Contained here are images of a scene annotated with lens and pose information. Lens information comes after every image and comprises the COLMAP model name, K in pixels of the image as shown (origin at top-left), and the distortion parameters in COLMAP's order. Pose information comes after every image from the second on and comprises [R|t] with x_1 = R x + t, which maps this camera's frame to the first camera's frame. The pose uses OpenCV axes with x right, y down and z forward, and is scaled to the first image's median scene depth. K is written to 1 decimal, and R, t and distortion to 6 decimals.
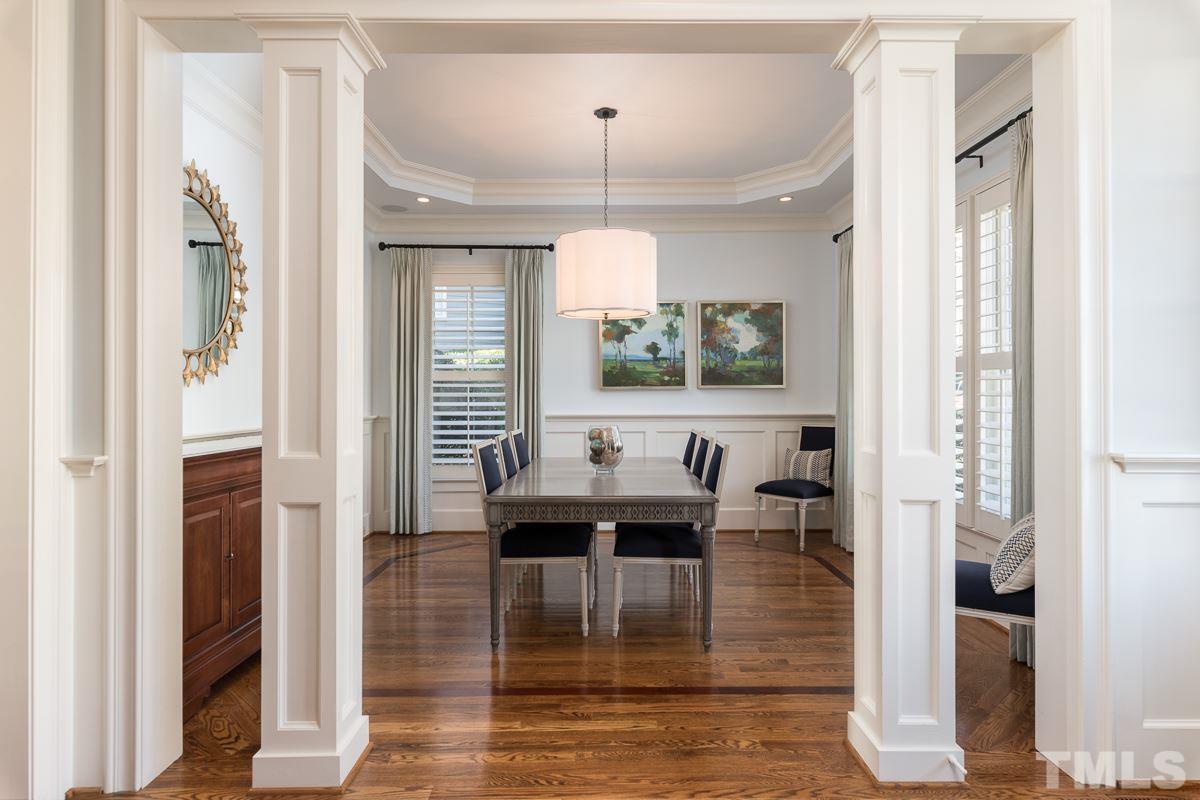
lens RADIAL K [[691.7, 0, 596.5], [0, 691.7, 391.0], [0, 0, 1]] dist [0.003795, 0.000802]
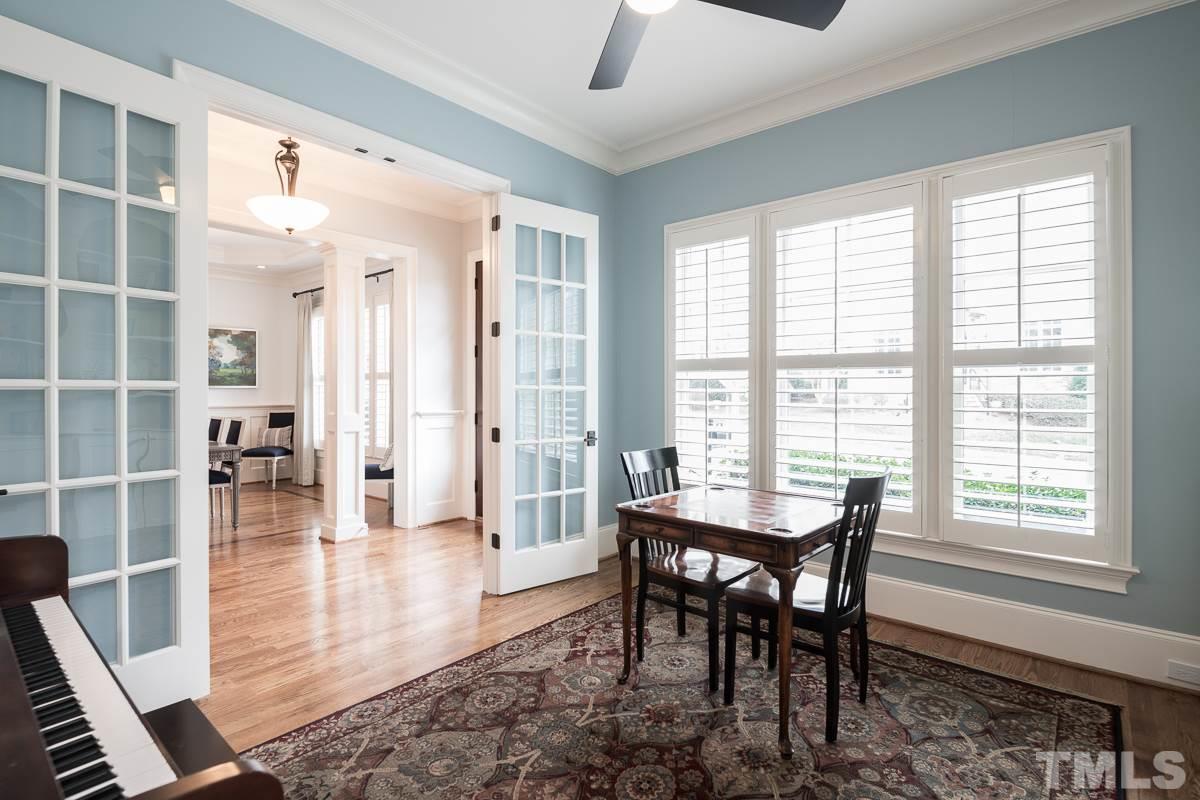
lens RADIAL K [[556.7, 0, 600.0], [0, 556.7, 400.0], [0, 0, 1]] dist [-0.014443, 0.000117]
pose [[0.637570, -0.009459, 0.770334, -0.209338], [-0.003981, 0.999871, 0.015572, 0.000493], [-0.770382, -0.012994, 0.637450, -0.401301]]
